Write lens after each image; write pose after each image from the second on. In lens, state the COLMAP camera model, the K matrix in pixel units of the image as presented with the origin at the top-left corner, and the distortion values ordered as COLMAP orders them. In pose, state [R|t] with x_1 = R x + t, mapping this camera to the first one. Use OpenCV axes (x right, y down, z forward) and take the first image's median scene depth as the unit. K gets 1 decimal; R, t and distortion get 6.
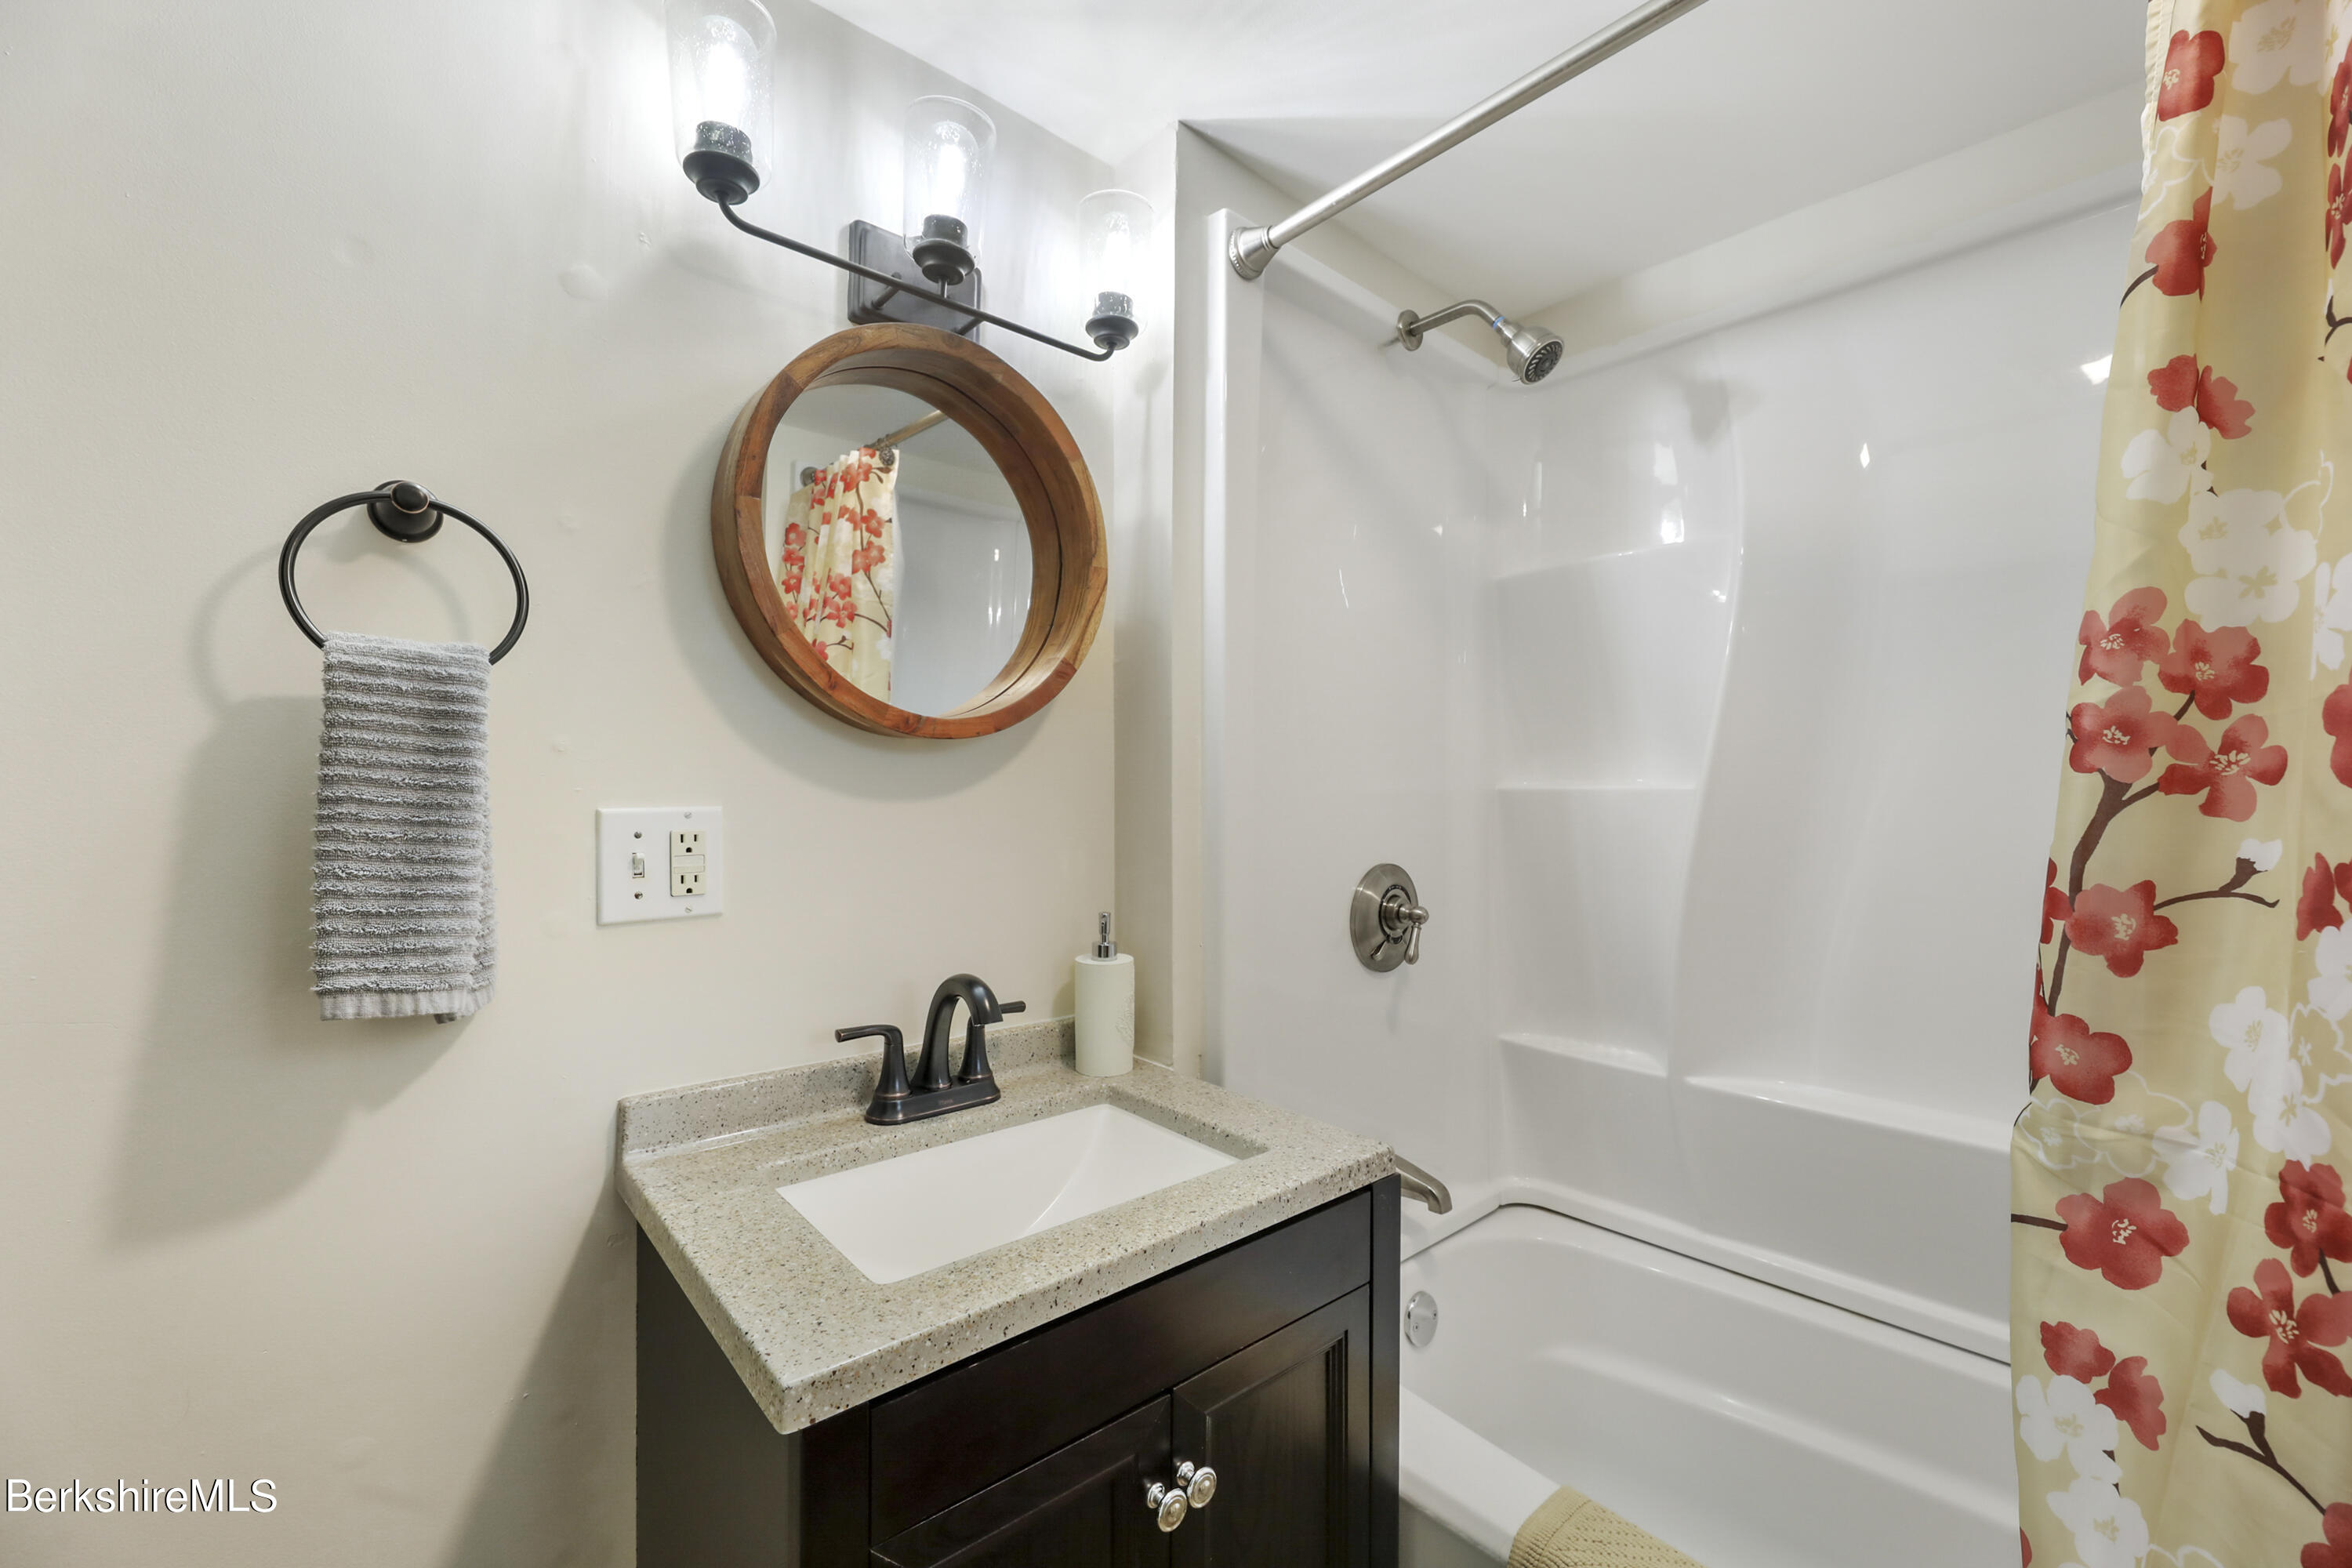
lens RADIAL K [[977.1, 0, 1167.3], [0, 977.1, 781.7], [0, 0, 1]] dist [-0.000358, -0.002811]
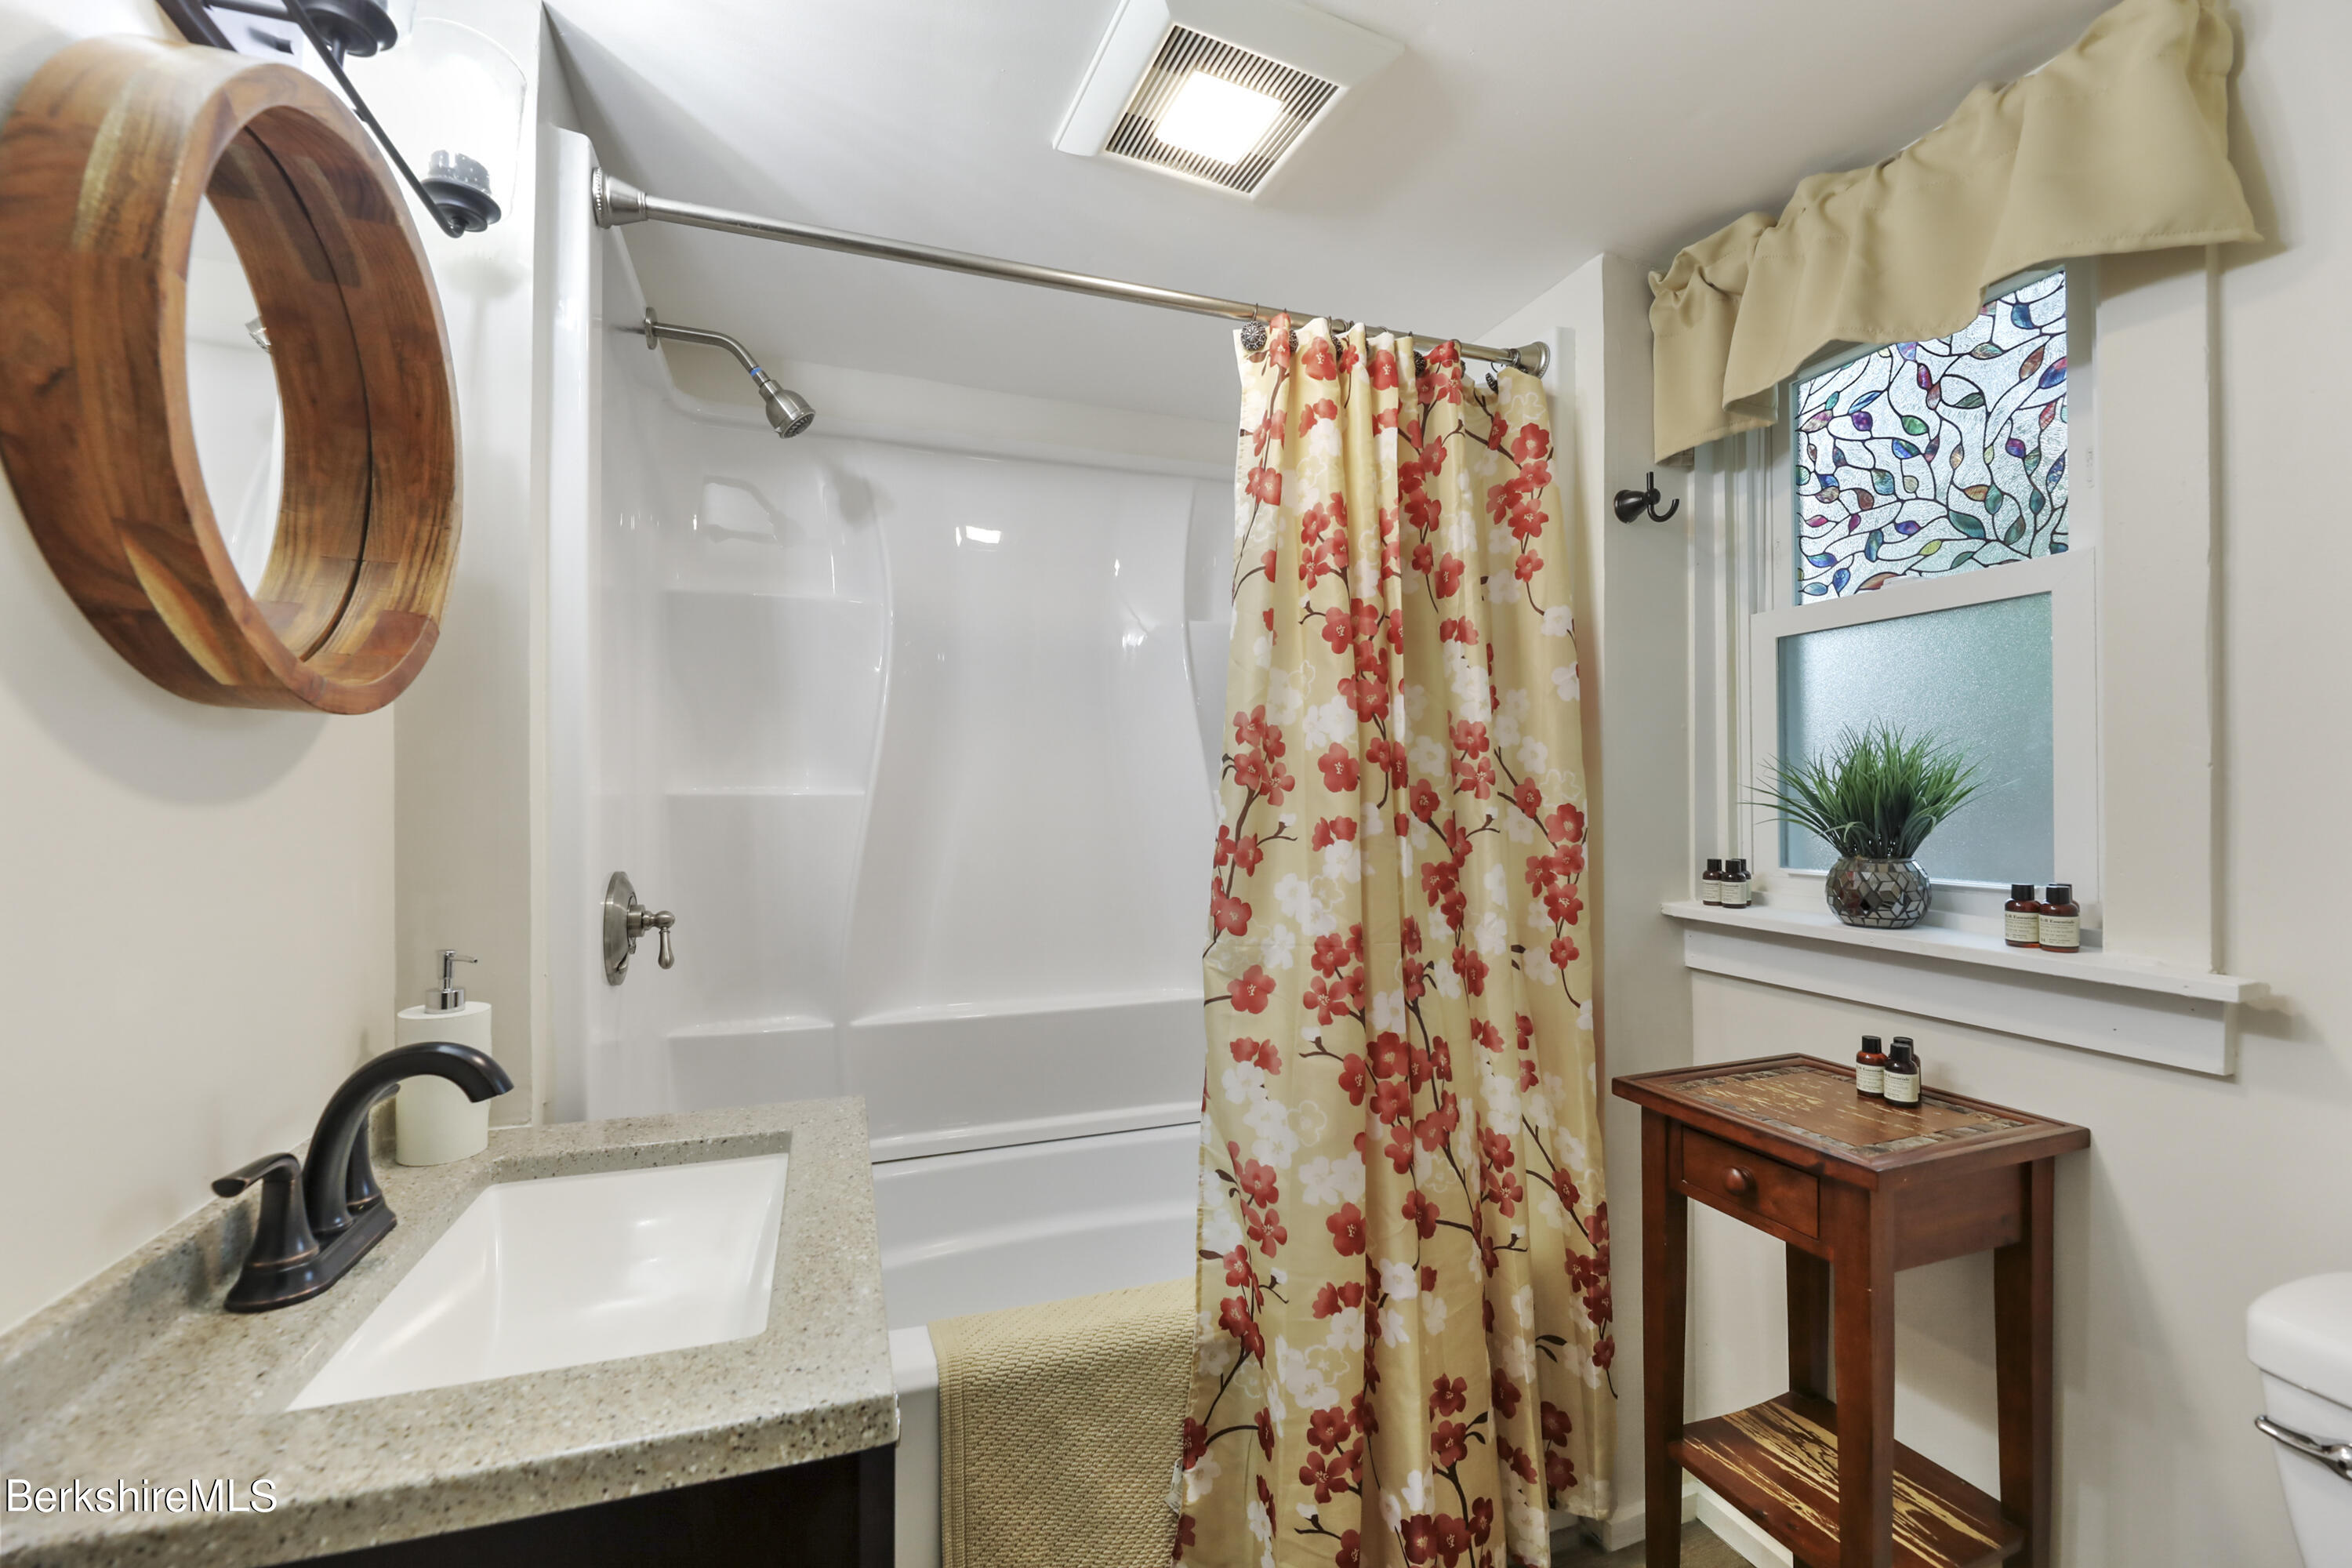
lens RADIAL K [[977.1, 0, 1172.2], [0, 977.1, 792.3], [0, 0, 1]] dist [-0.000358, -0.002811]
pose [[0.341948, 0.008088, 0.939684, -1.182168], [-0.007166, 0.999956, -0.005999, 0.020989], [-0.939692, -0.004682, 0.341991, 0.398037]]
